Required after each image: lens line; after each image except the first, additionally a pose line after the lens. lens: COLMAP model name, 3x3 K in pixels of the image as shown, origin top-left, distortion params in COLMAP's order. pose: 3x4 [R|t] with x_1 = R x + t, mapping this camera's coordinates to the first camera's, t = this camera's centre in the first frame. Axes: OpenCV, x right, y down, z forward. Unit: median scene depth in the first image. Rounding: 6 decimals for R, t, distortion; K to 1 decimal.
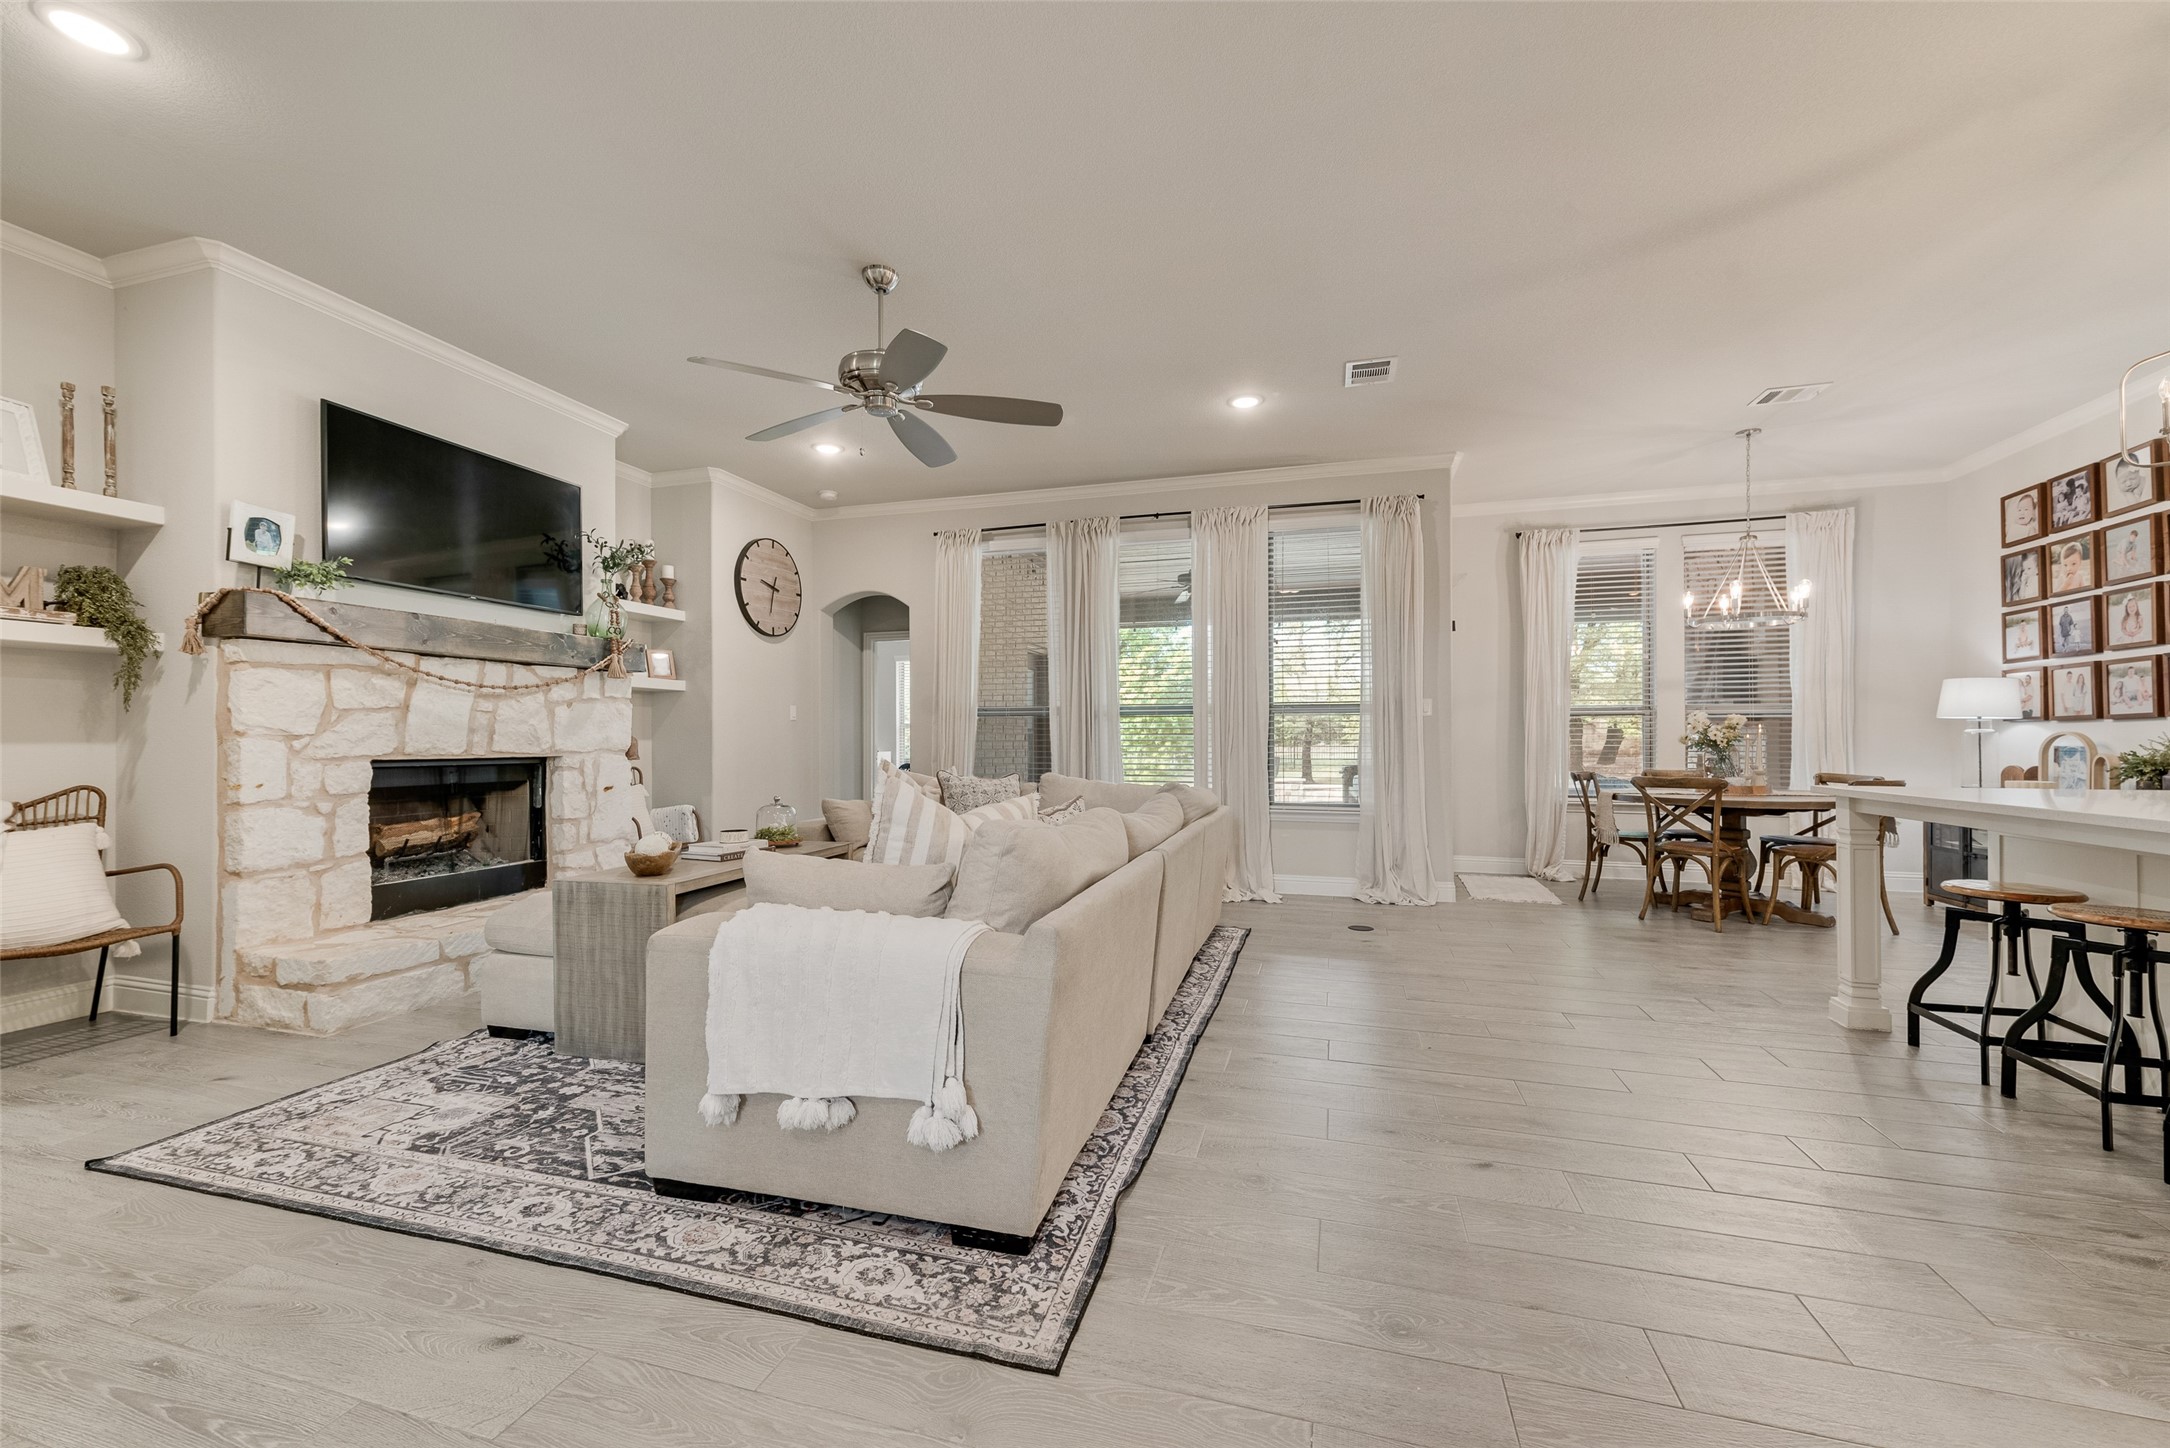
lens RADIAL K [[852.2, 0, 1082.7], [0, 852.2, 739.0], [0, 0, 1]] dist [0.014603, -0.003733]
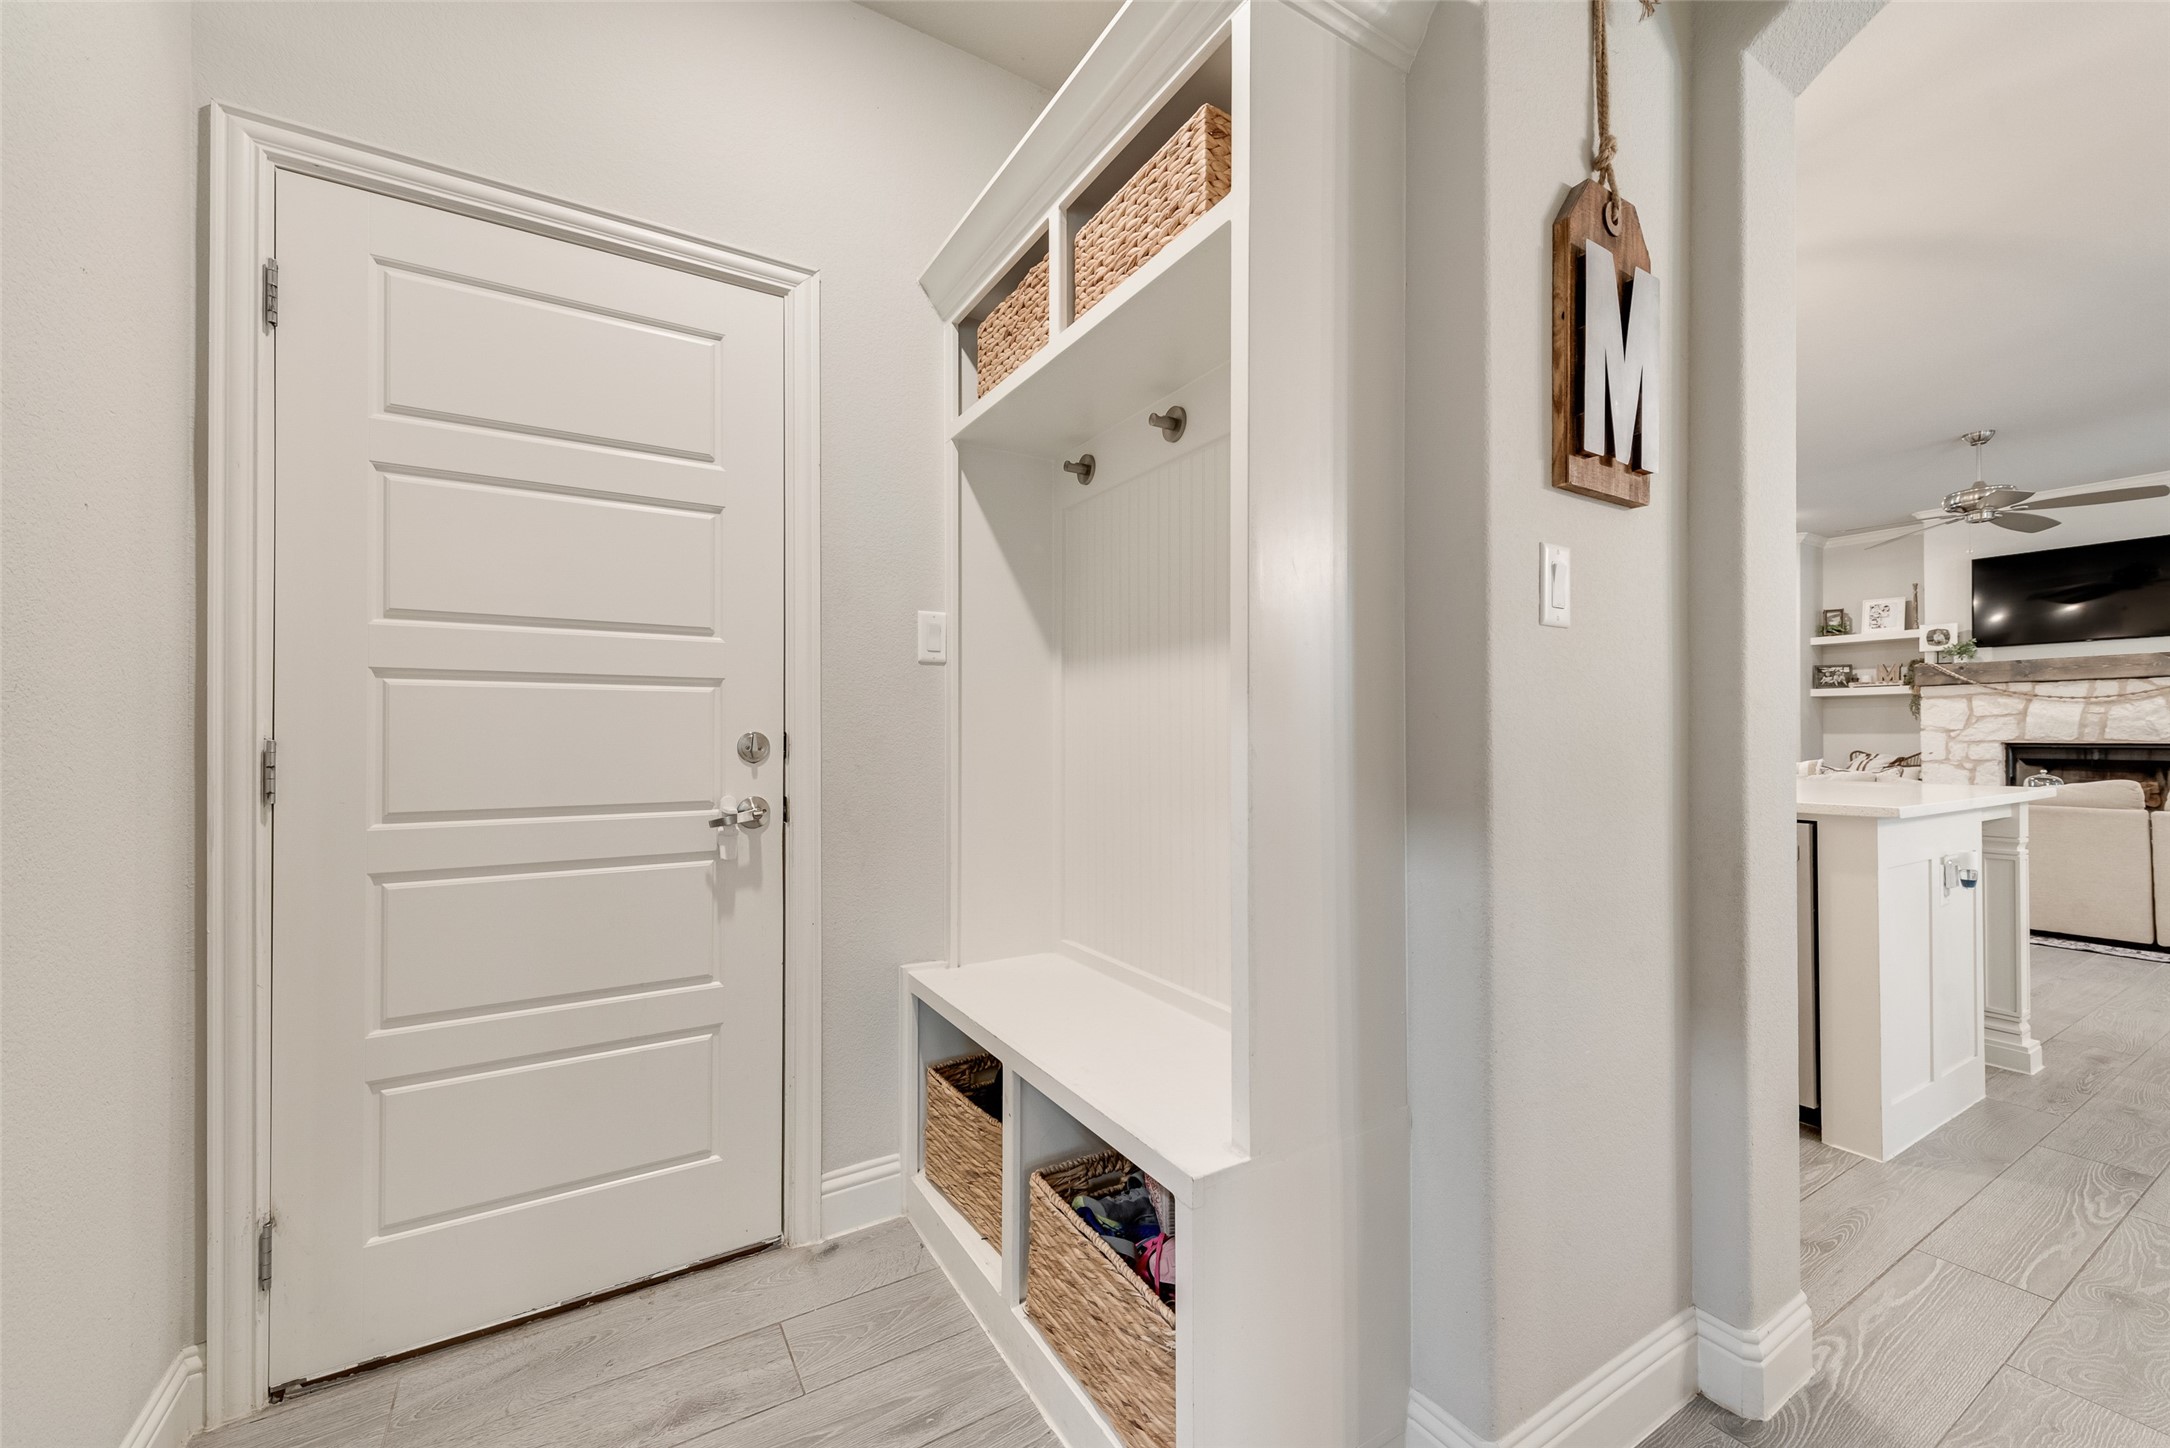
lens RADIAL K [[852.2, 0, 1089.7], [0, 852.2, 728.6], [0, 0, 1]] dist [0.014603, -0.003733]
pose [[-0.667550, -0.002898, -0.744560, 1.841767], [0.004743, 0.999956, -0.008144, -0.000119], [0.744550, -0.008968, -0.667506, 0.766492]]
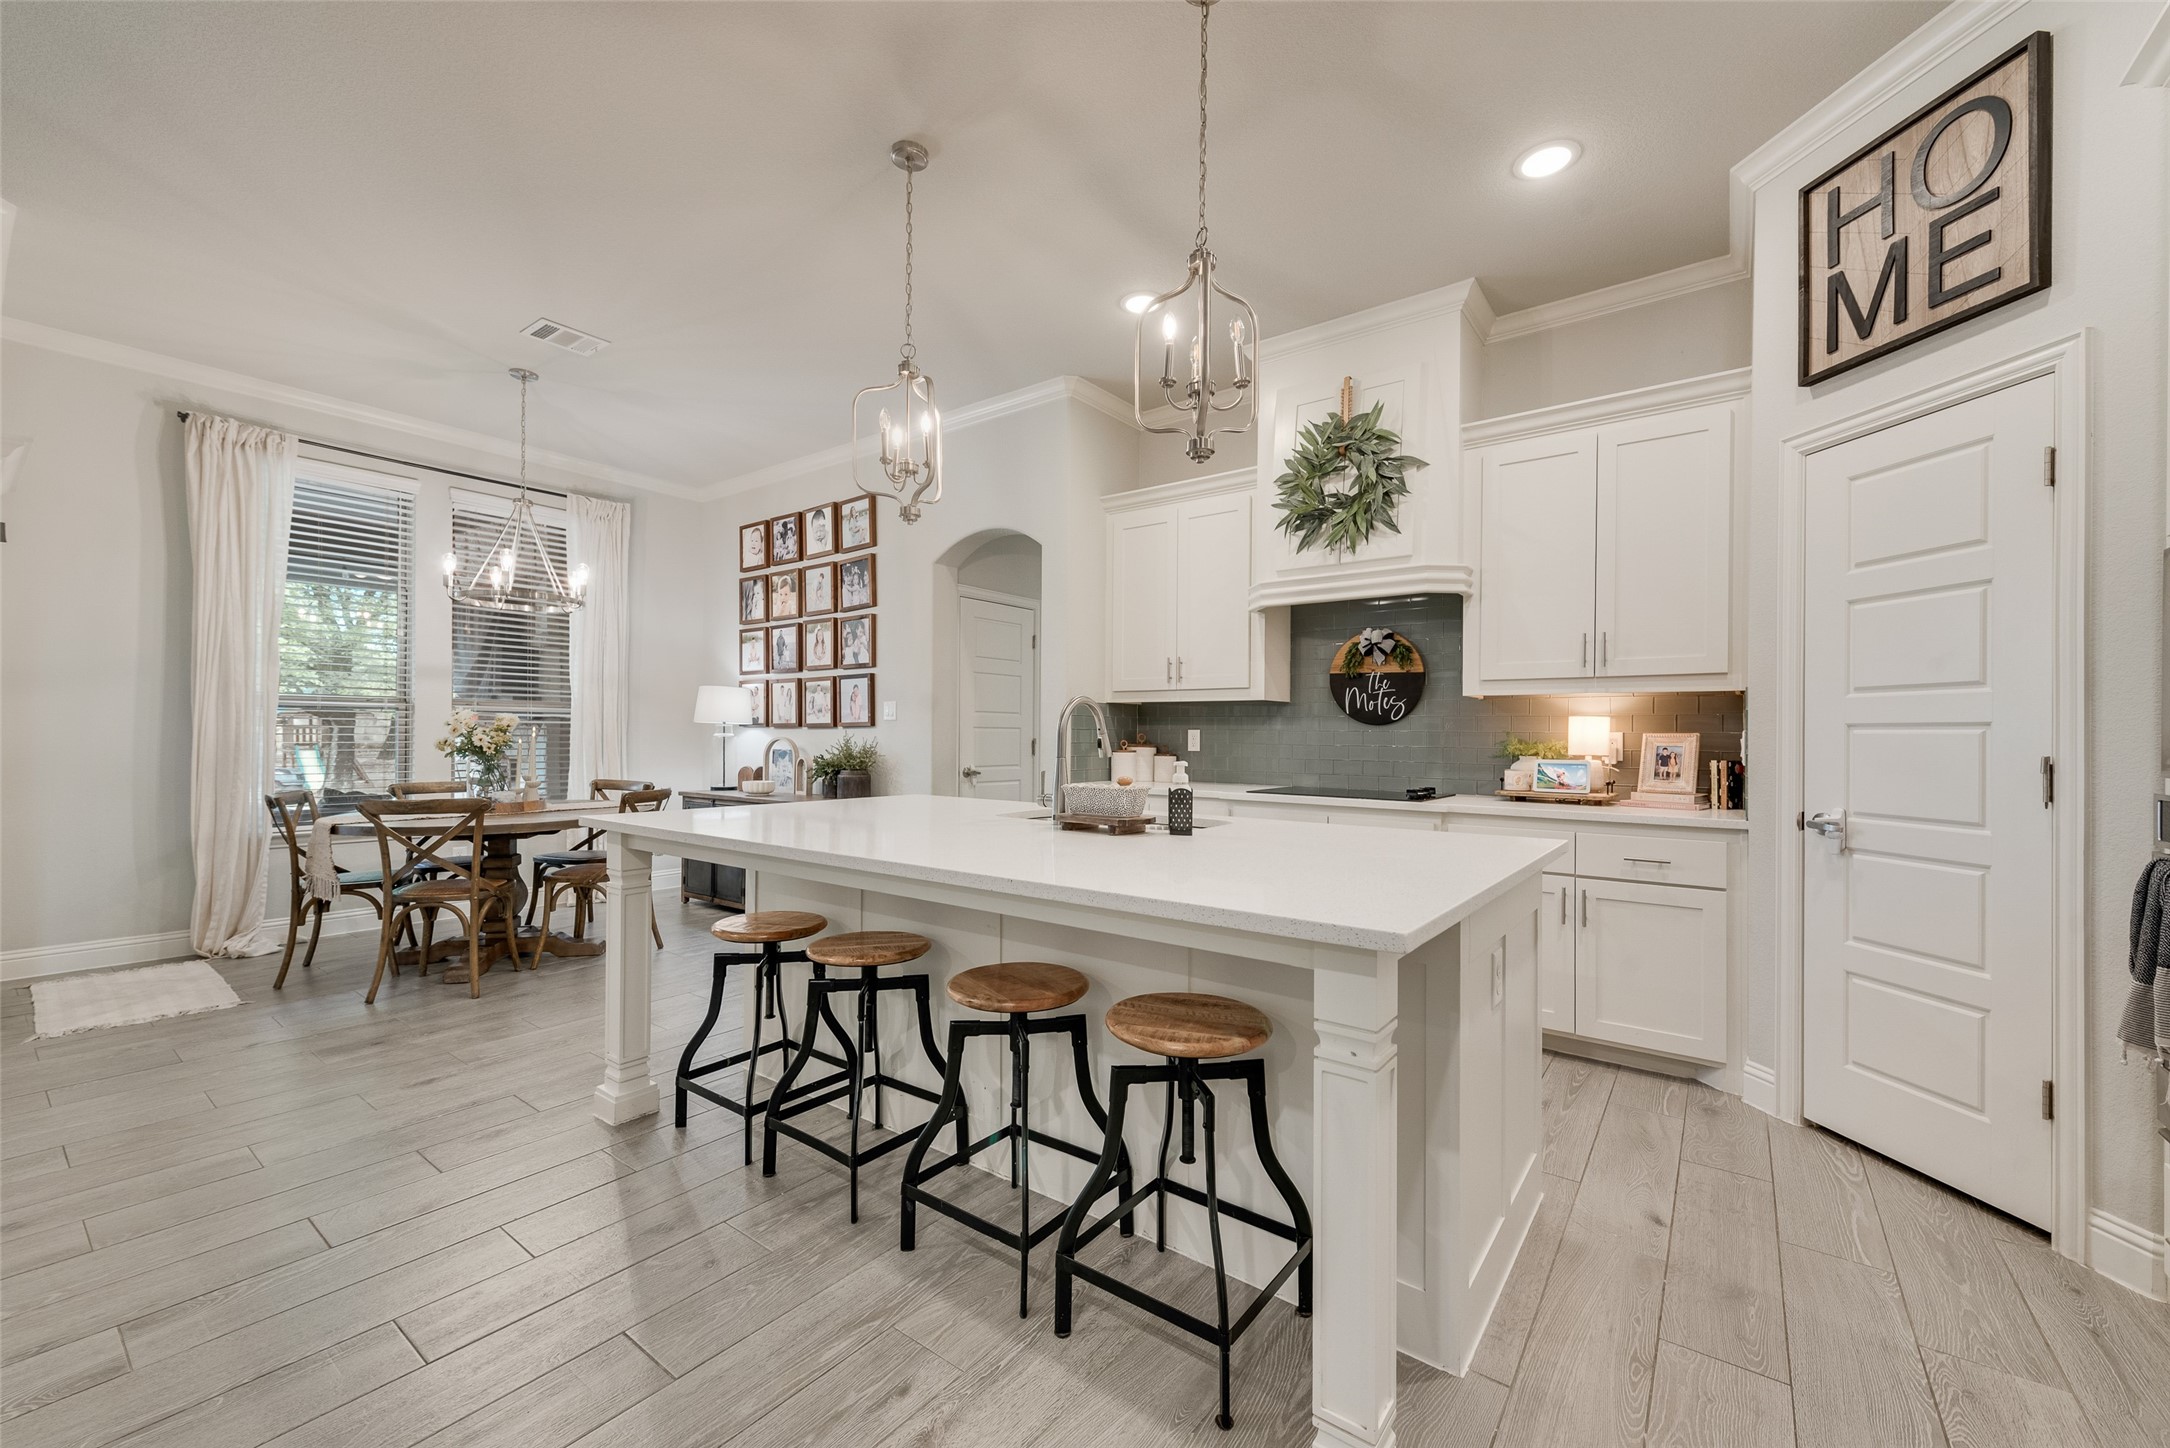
lens RADIAL K [[852.2, 0, 1085.1], [0, 852.2, 733.2], [0, 0, 1]] dist [0.014603, -0.003733]
pose [[0.342942, 0.004807, 0.939344, 0.253230], [-0.010662, 0.999942, -0.001225, -0.020928], [-0.939296, -0.009595, 0.342973, 0.280460]]
